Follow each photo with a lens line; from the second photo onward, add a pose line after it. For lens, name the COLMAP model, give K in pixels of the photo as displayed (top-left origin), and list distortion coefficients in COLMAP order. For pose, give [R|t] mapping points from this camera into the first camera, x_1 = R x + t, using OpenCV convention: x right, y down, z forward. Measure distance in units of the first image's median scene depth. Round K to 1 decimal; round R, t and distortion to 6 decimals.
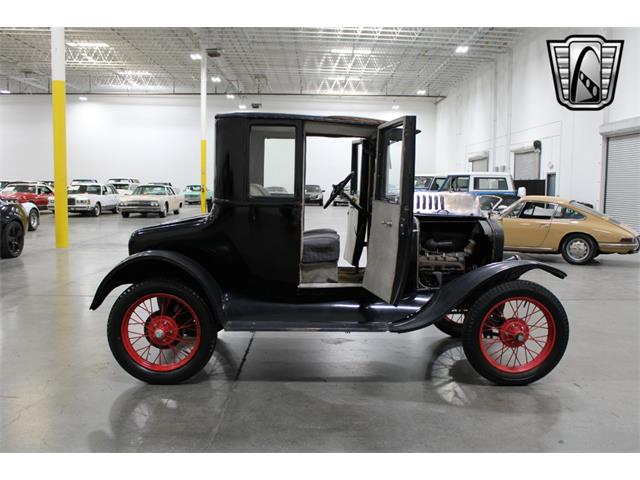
lens RADIAL K [[615.7, 0, 321.4], [0, 615.7, 239.5], [0, 0, 1]] dist [-0.139528, 0.150863]
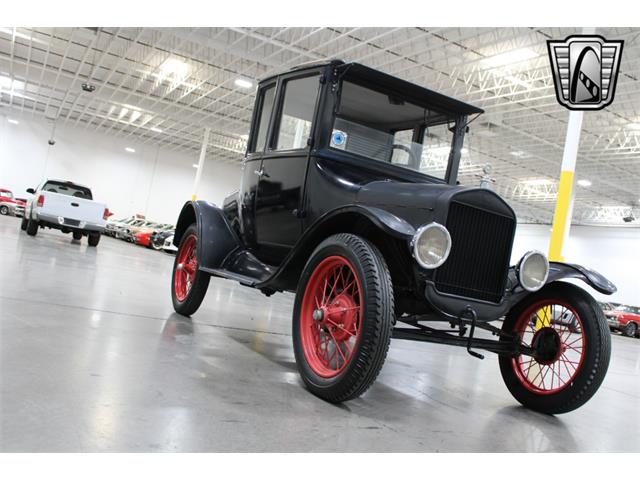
lens RADIAL K [[615.7, 0, 321.2], [0, 615.7, 242.1], [0, 0, 1]] dist [-0.133901, 0.139717]
pose [[0.448680, 0.038171, -0.892877, 0.673637], [-0.253902, 0.963363, -0.086404, 0.104545], [0.856866, 0.265471, 0.441934, 0.505609]]
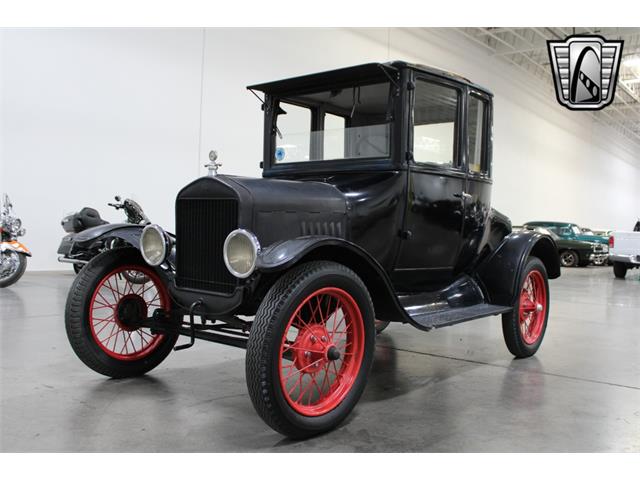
lens RADIAL K [[613.7, 0, 323.0], [0, 613.7, 243.0], [0, 0, 1]] dist [-0.139622, 0.148523]
pose [[-0.645039, -0.019382, -0.763904, 0.586688], [-0.107542, 0.992032, 0.065638, -0.016215], [0.756545, 0.124490, -0.641983, 1.292256]]
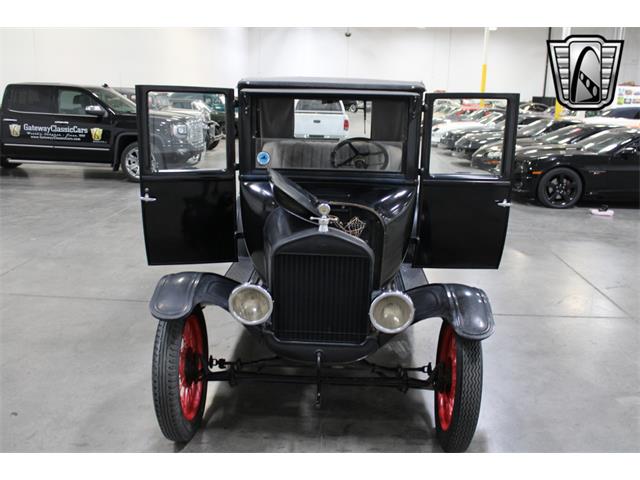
lens RADIAL K [[615.7, 0, 321.4], [0, 615.7, 239.5], [0, 0, 1]] dist [-0.139528, 0.150863]
pose [[-0.055261, 0.226558, -0.972429, 0.756007], [-0.112149, 0.966346, 0.231513, -0.143459], [0.992154, 0.121851, -0.027993, 0.880284]]
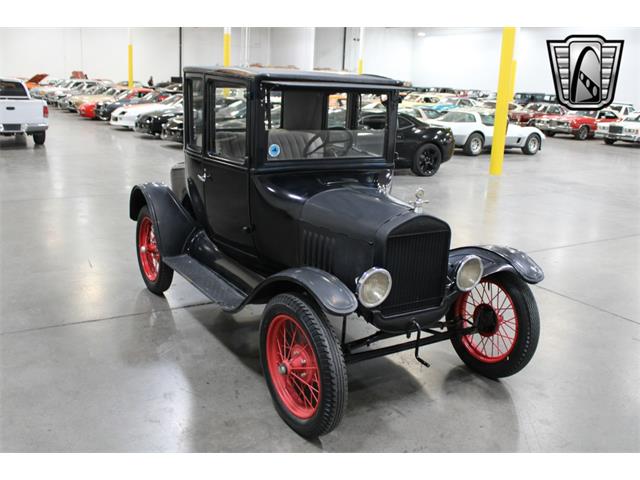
lens RADIAL K [[615.7, 0, 321.2], [0, 615.7, 242.1], [0, 0, 1]] dist [-0.133901, 0.139717]
pose [[0.520136, 0.227856, -0.823128, 0.689579], [-0.113429, 0.973648, 0.197847, -0.107626], [0.846518, -0.009541, 0.532275, 0.469019]]
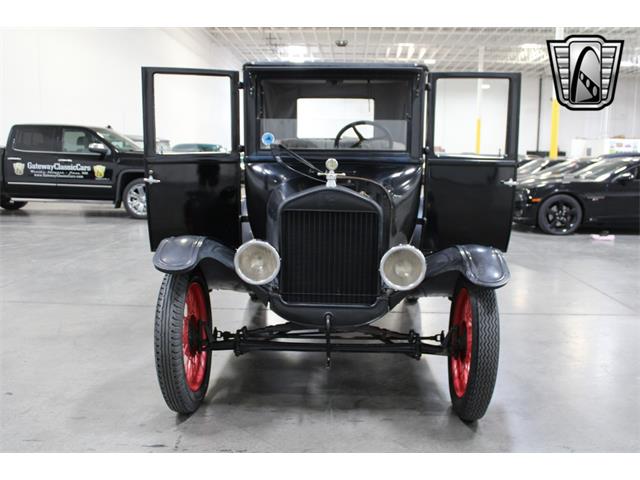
lens RADIAL K [[611.3, 0, 322.5], [0, 611.3, 242.0], [0, 0, 1]] dist [-0.136221, 0.141215]
pose [[-0.049719, 0.133859, -0.989752, 0.757940], [-0.100531, 0.985274, 0.138304, -0.053244], [0.993691, 0.106377, -0.035530, 0.882388]]
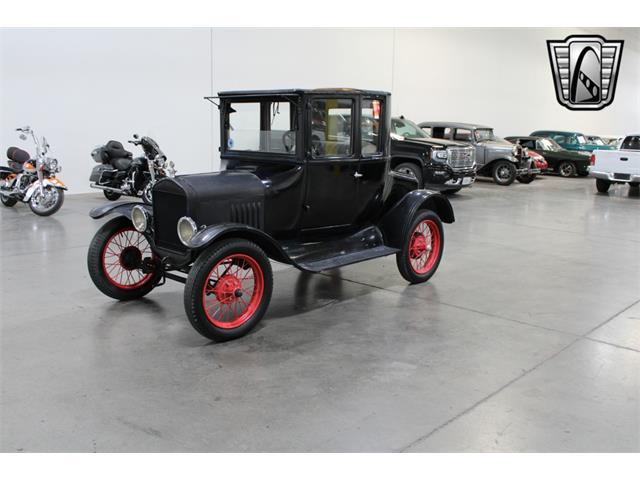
lens RADIAL K [[611.3, 0, 322.5], [0, 611.3, 242.0], [0, 0, 1]] dist [-0.136221, 0.141215]
pose [[-0.689482, 0.109931, -0.715912, 0.704494], [-0.094442, 0.966332, 0.239338, -0.162242], [0.718120, 0.232631, -0.655886, 1.582735]]
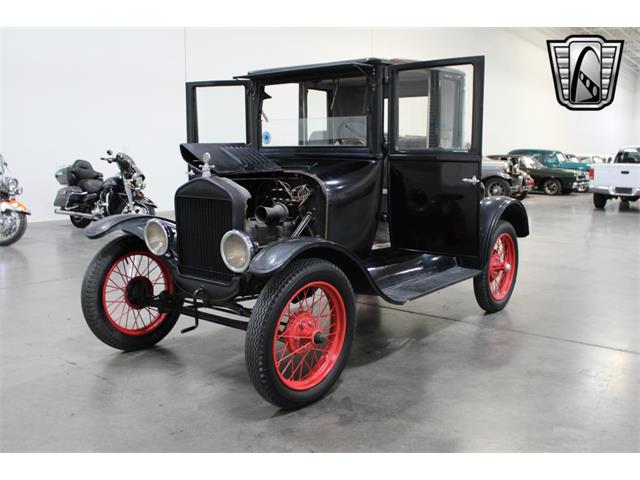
lens RADIAL K [[611.3, 0, 322.5], [0, 611.3, 242.0], [0, 0, 1]] dist [-0.136221, 0.141215]
pose [[-0.632122, 0.093474, -0.769211, 0.632285], [-0.082101, 0.979030, 0.186440, -0.086584], [0.770507, 0.181006, -0.611192, 1.328699]]
